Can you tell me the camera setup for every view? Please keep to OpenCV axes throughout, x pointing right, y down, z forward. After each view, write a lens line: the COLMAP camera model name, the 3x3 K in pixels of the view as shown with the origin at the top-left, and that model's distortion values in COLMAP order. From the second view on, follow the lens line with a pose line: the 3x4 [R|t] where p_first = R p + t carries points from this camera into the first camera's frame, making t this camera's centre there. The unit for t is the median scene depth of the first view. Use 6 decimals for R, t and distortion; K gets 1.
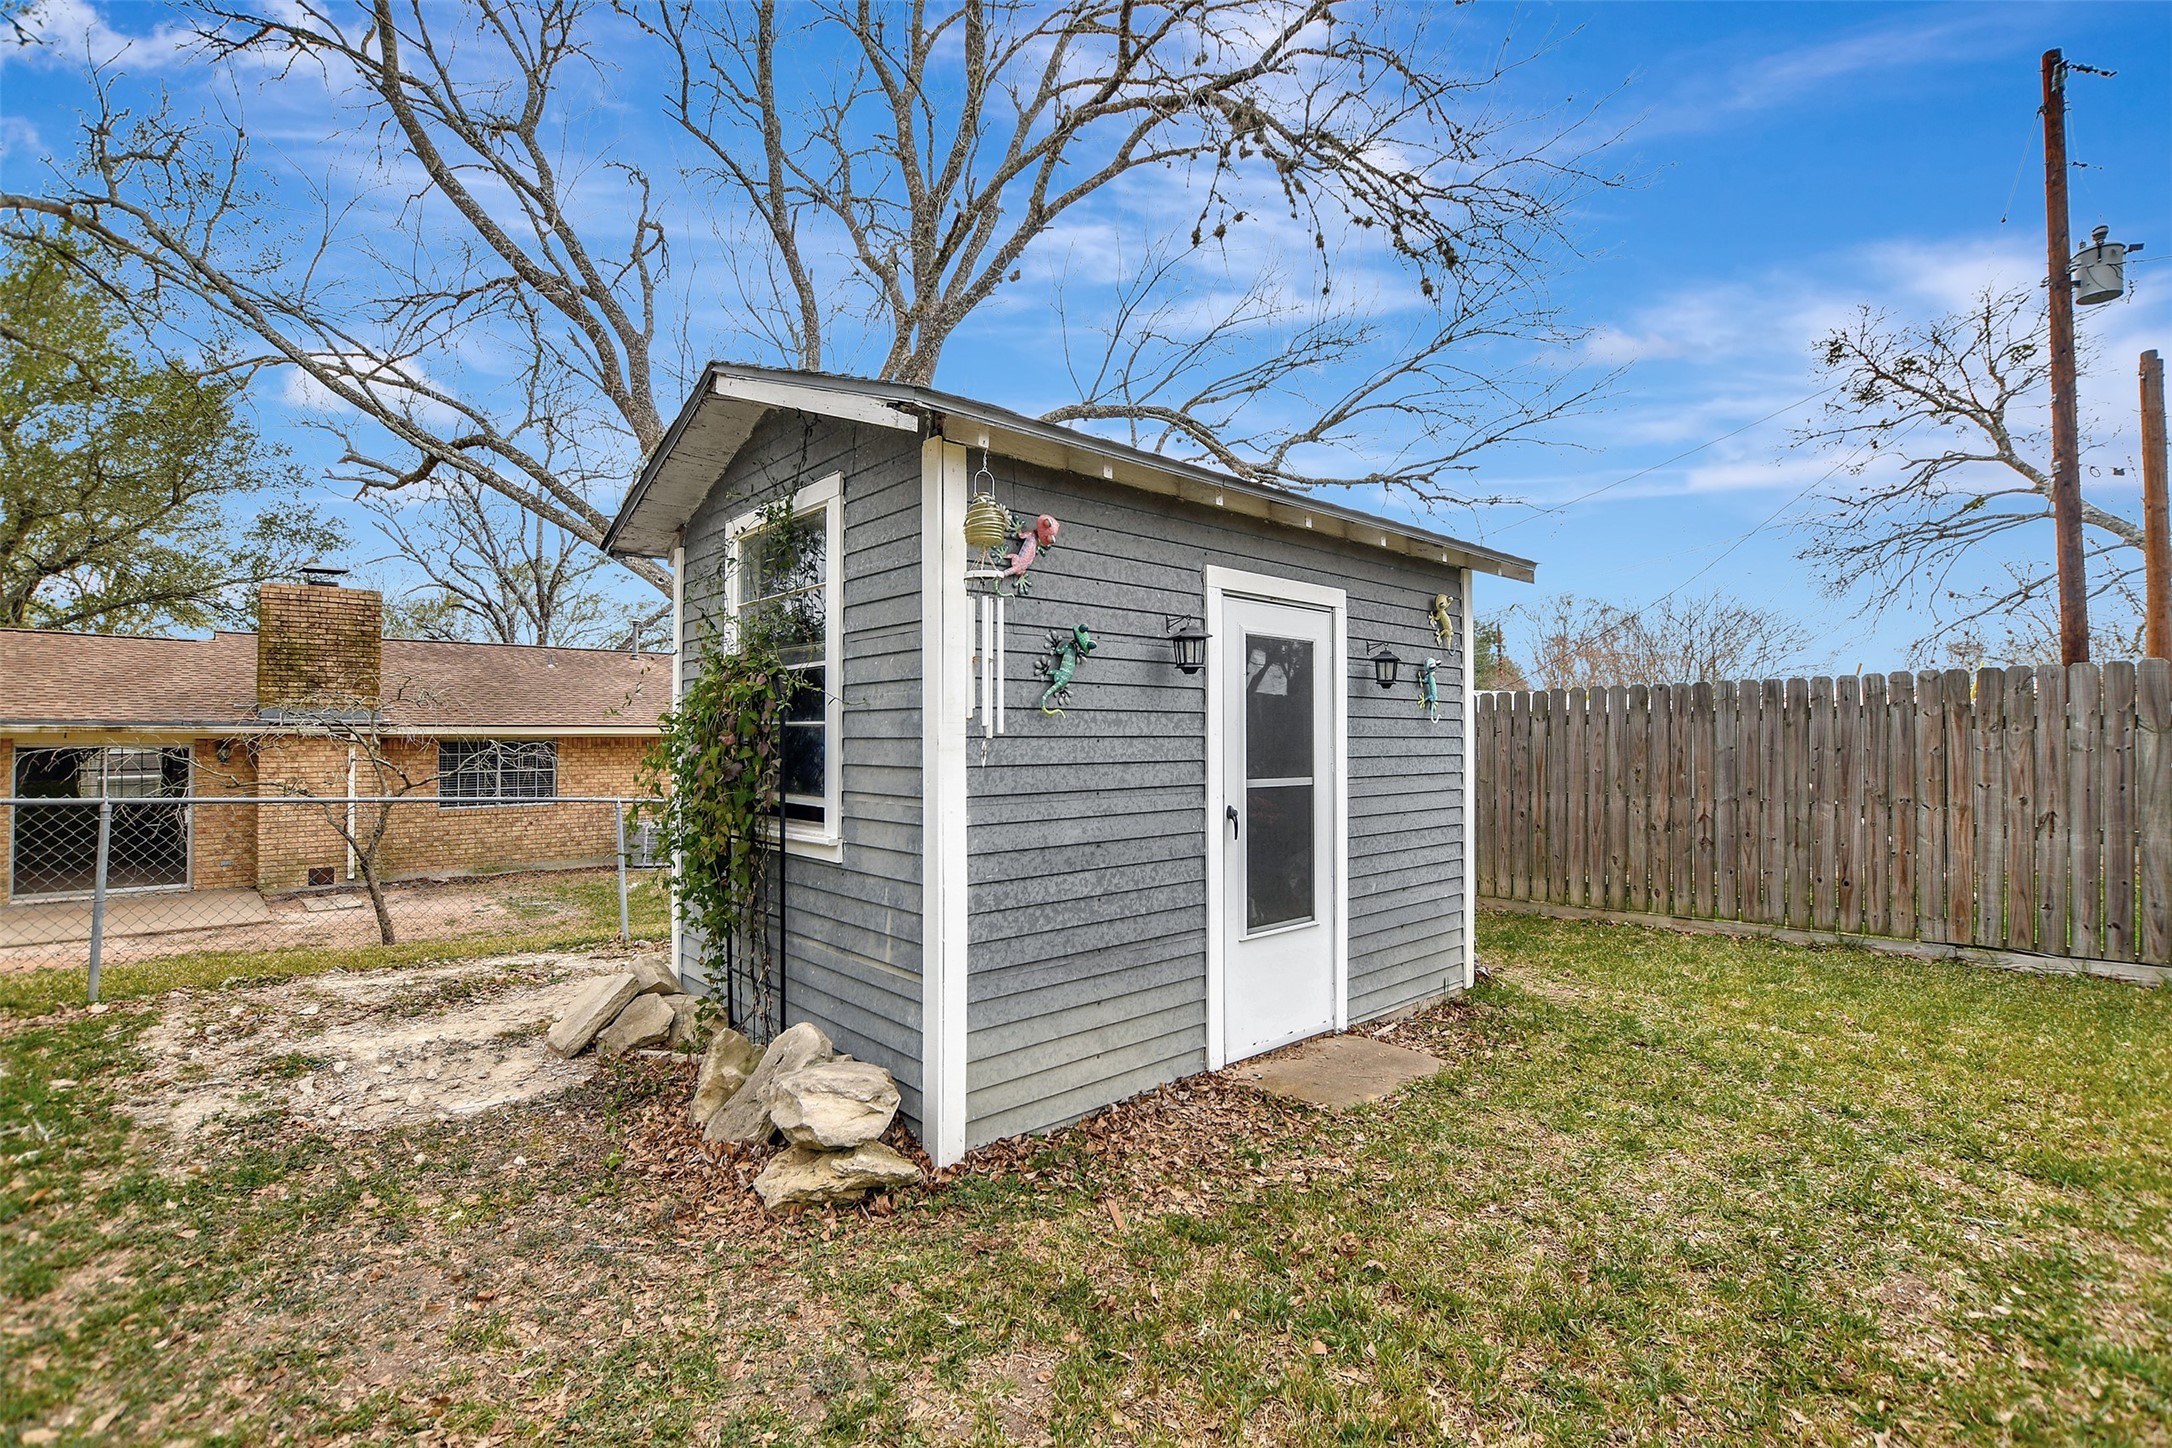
lens RADIAL K [[958.4, 0, 1086.8], [0, 958.4, 723.4], [0, 0, 1]] dist [-0.022438, 0.000263]
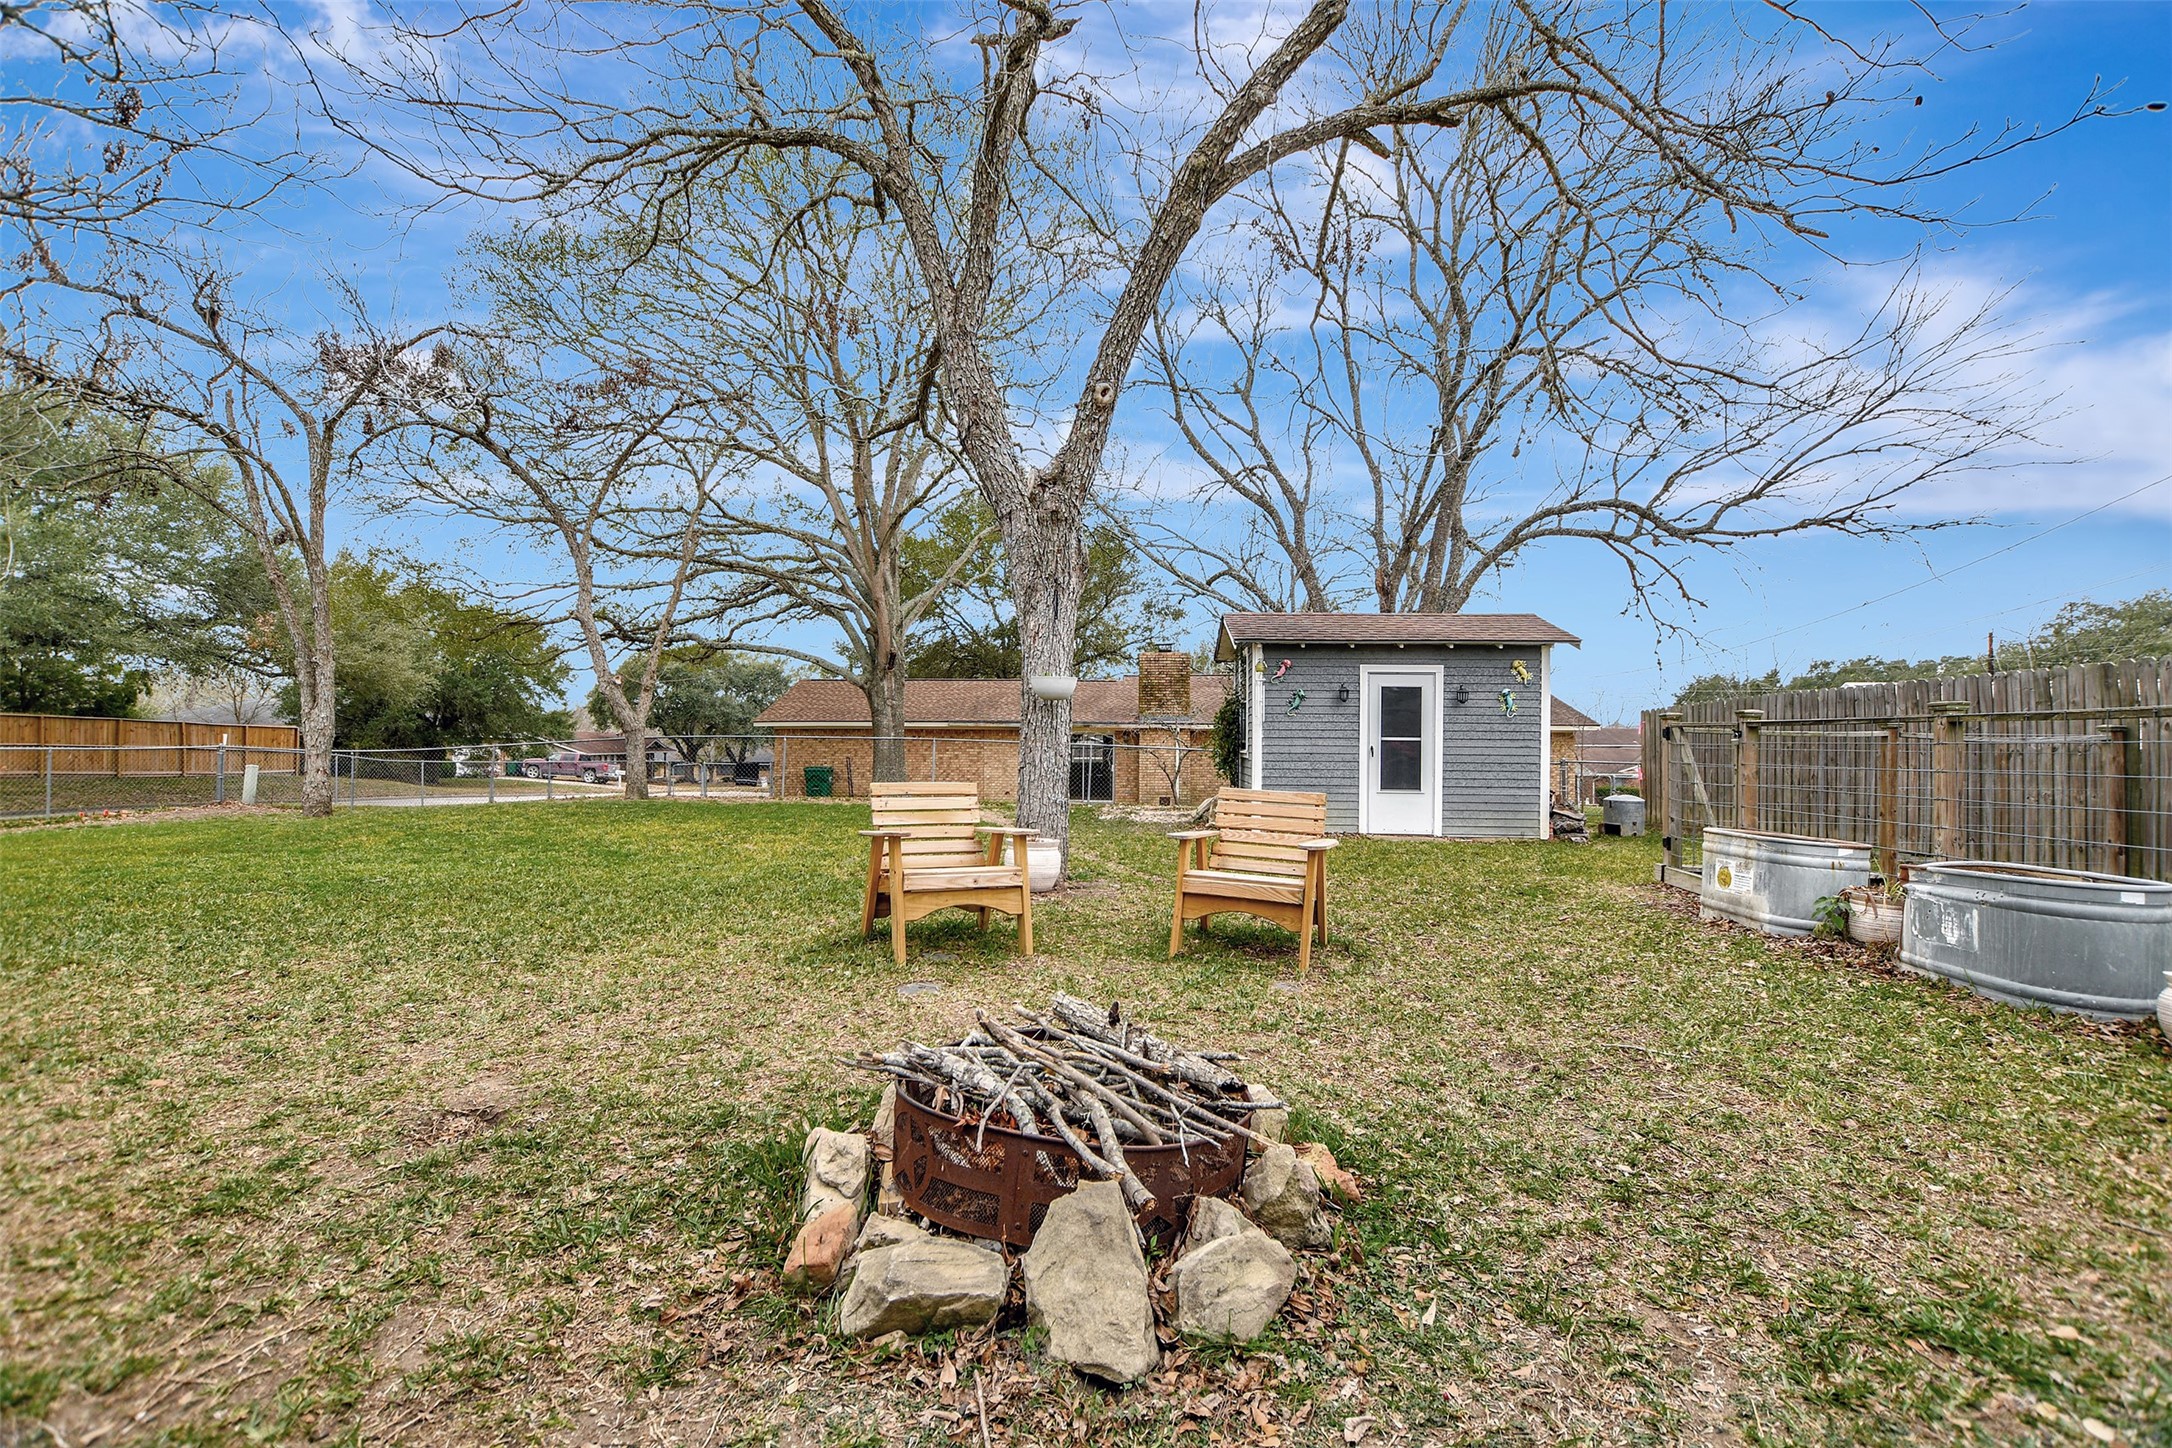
lens RADIAL K [[972.1, 0, 1087.3], [0, 972.1, 730.6], [0, 0, 1]] dist [-0.010687, 0.003893]
pose [[0.701979, 0.000492, -0.712198, 1.469649], [0.002244, 0.999993, 0.002903, 0.025639], [0.712195, -0.003636, 0.701973, -1.514602]]
